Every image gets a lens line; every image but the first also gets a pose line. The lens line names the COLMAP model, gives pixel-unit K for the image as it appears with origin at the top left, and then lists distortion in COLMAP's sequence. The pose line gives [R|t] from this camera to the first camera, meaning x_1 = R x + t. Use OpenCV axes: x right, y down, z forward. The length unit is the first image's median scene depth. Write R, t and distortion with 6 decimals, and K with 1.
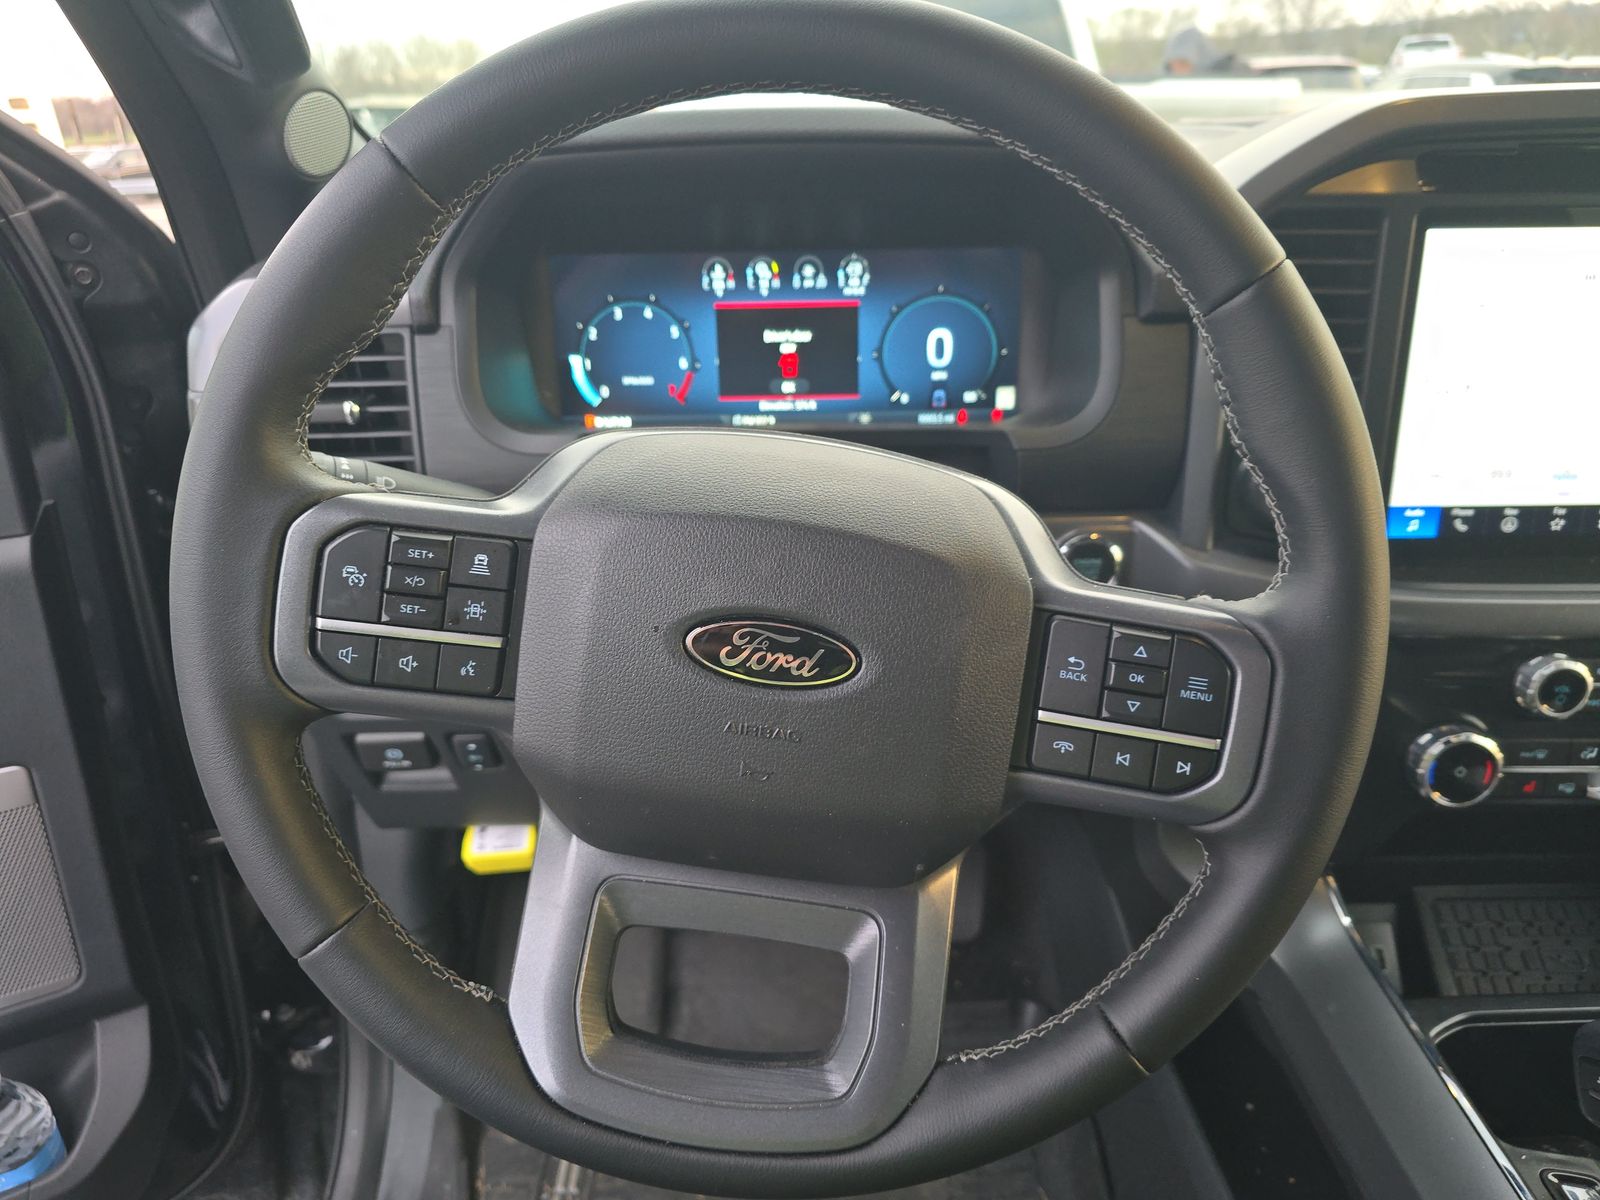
lens RADIAL K [[1077.5, 0, 808.4], [0, 1077.5, 614.3], [0, 0, 1]] dist [0.017393, -0.017084]
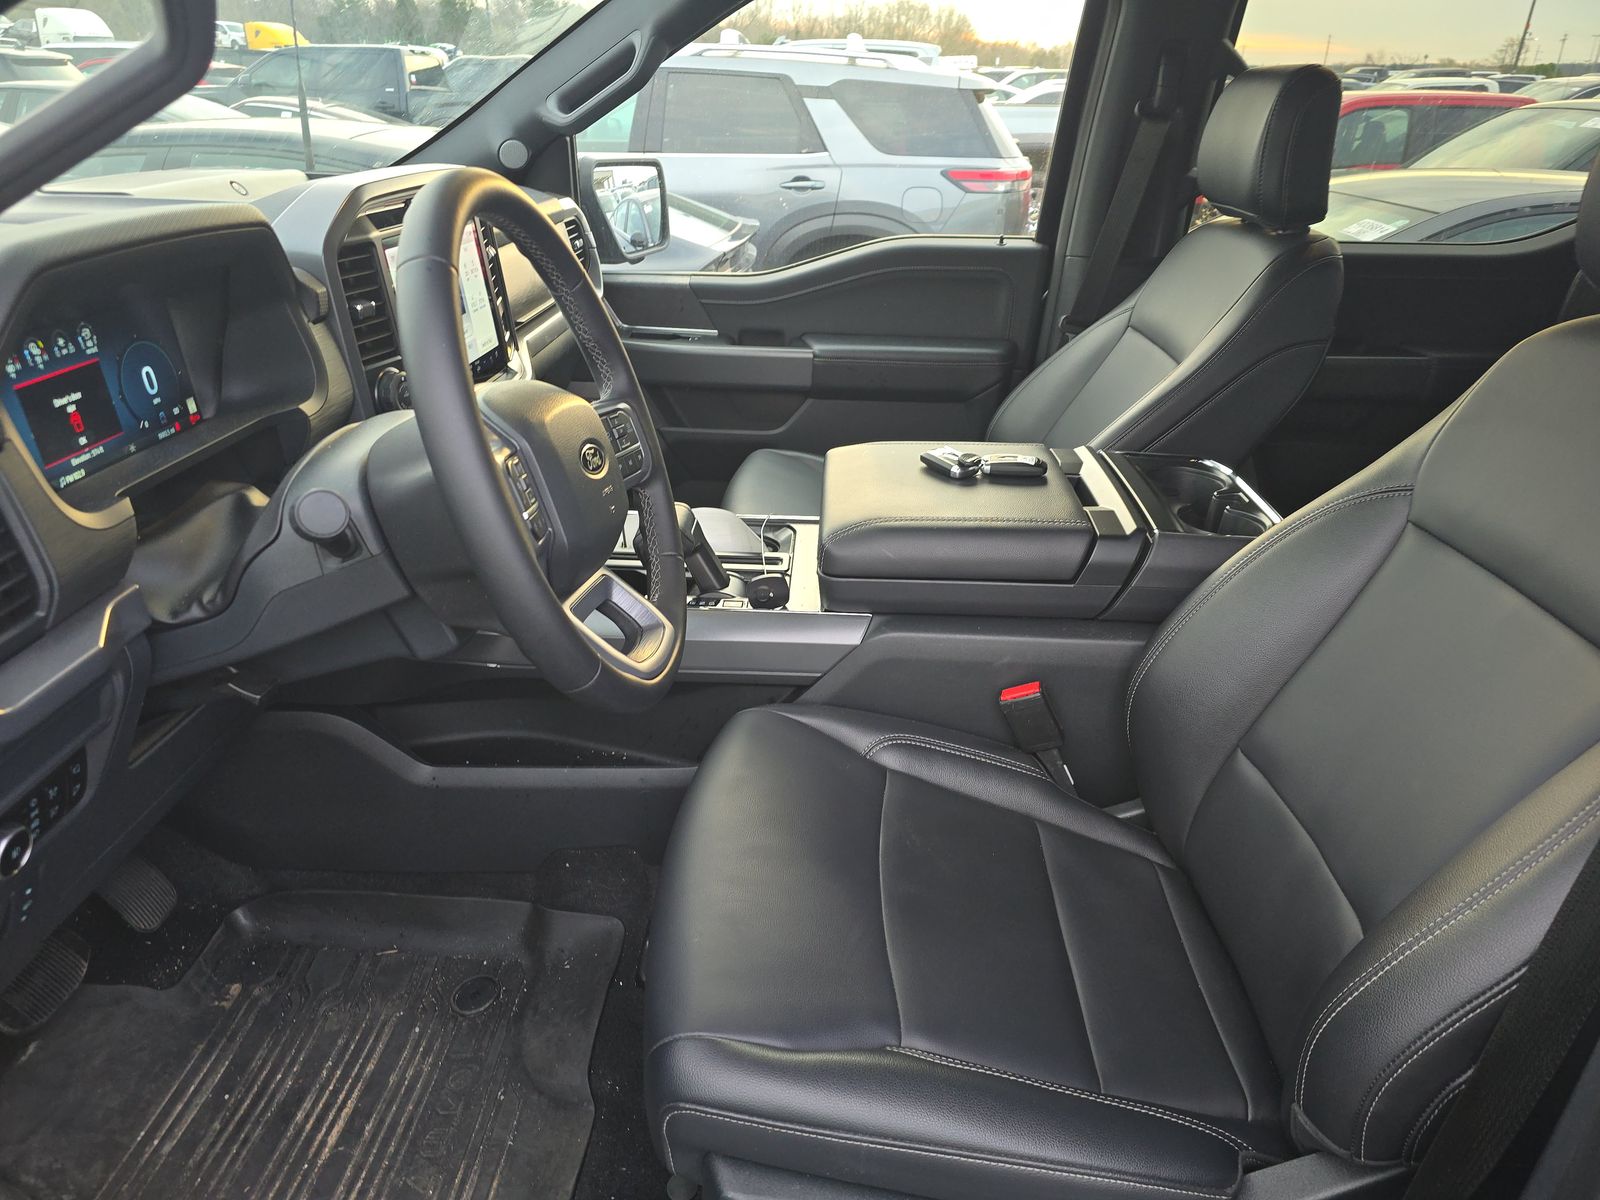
lens RADIAL K [[1077.5, 0, 798.7], [0, 1077.5, 603.6], [0, 0, 1]] dist [0.017393, -0.017084]
pose [[0.042596, -0.405469, 0.913116, -1.159455], [0.384495, 0.850208, 0.359598, -0.190337], [-0.922144, 0.335771, 0.192116, 0.126864]]
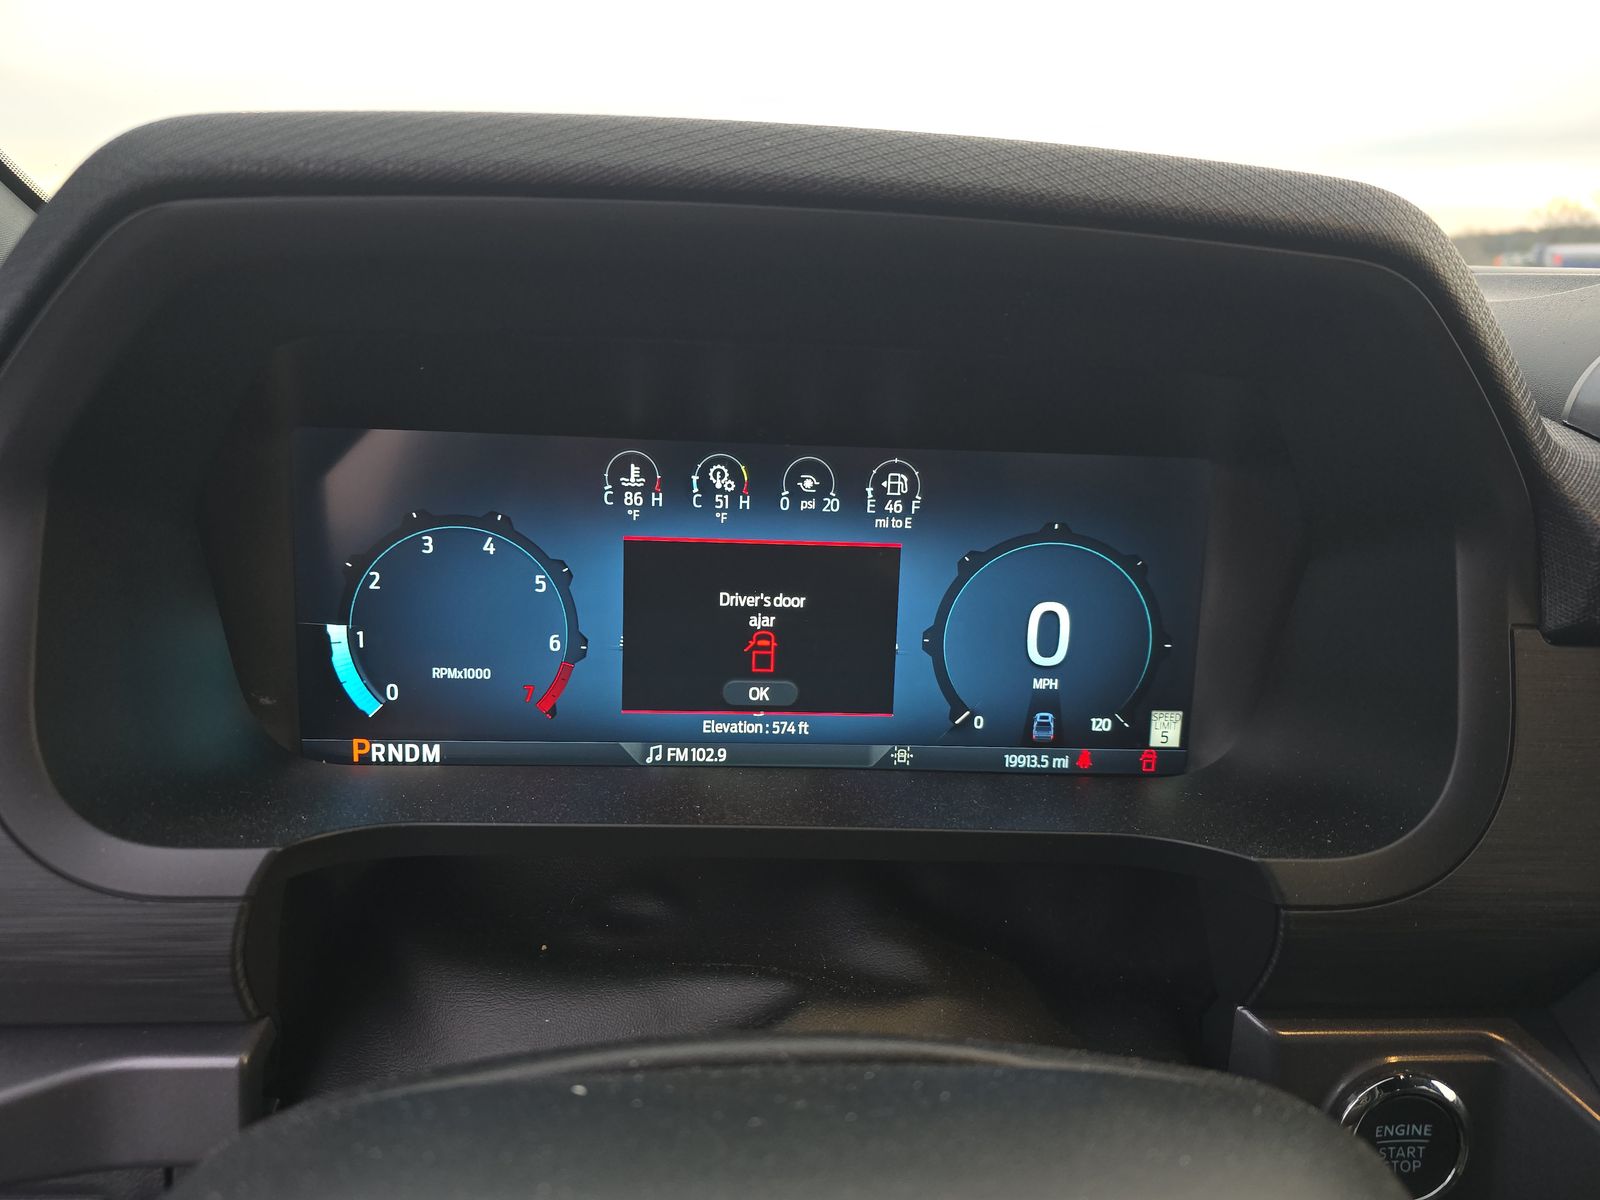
lens RADIAL K [[1077.5, 0, 808.4], [0, 1077.5, 588.7], [0, 0, 1]] dist [0.017393, -0.017084]
pose [[0.996118, 0.041390, 0.077684, -0.038243], [-0.027875, 0.985458, -0.167618, -0.180269], [-0.083492, 0.164802, 0.982786, 0.496574]]
